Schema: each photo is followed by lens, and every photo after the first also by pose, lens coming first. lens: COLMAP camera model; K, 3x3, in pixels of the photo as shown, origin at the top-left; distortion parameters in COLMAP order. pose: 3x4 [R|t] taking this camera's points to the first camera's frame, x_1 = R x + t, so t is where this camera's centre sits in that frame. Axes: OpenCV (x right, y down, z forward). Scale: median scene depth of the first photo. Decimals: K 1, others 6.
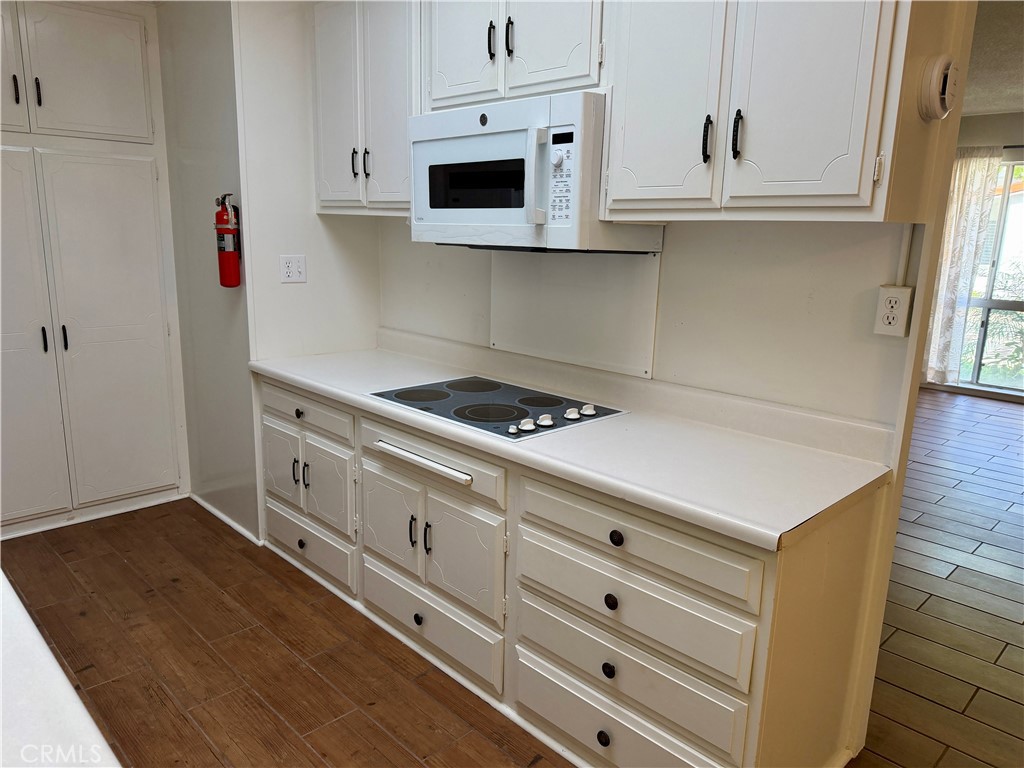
lens RADIAL K [[724.1, 0, 511.0], [0, 724.1, 389.7], [0, 0, 1]] dist [0.023202, -0.025542]
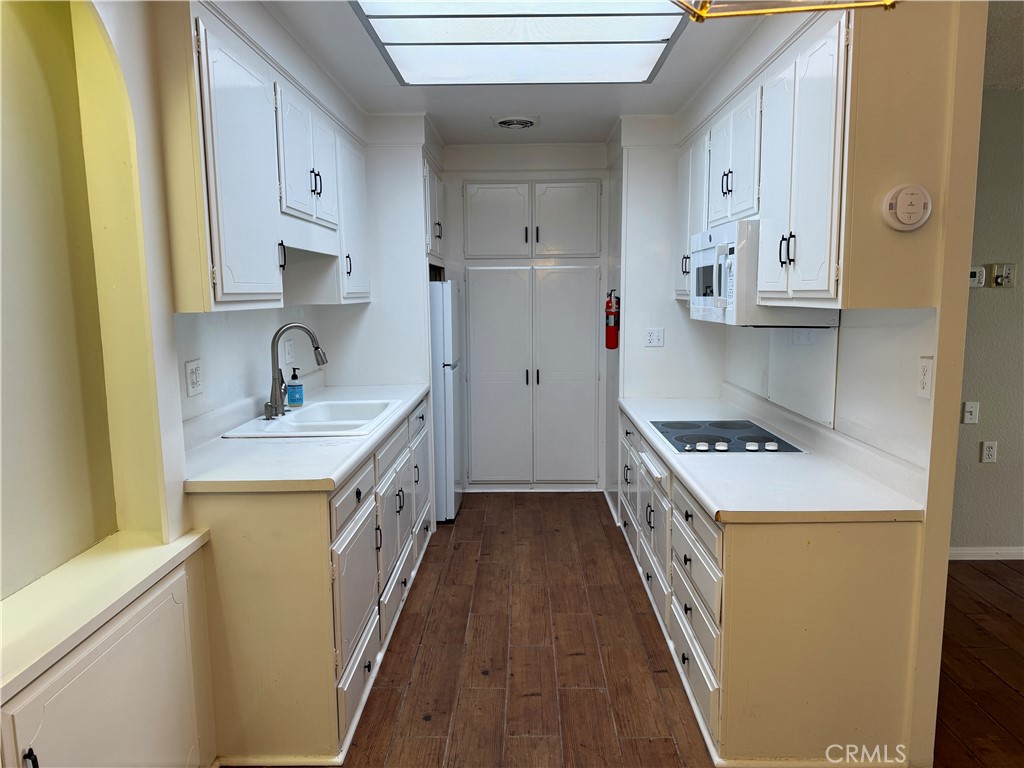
lens RADIAL K [[724.1, 0, 517.6], [0, 724.1, 385.3], [0, 0, 1]] dist [0.023202, -0.025542]
pose [[0.700563, 0.057313, -0.711285, 0.711599], [-0.125282, 0.991166, -0.043528, 0.033124], [0.702507, 0.119605, 0.701555, -0.254127]]
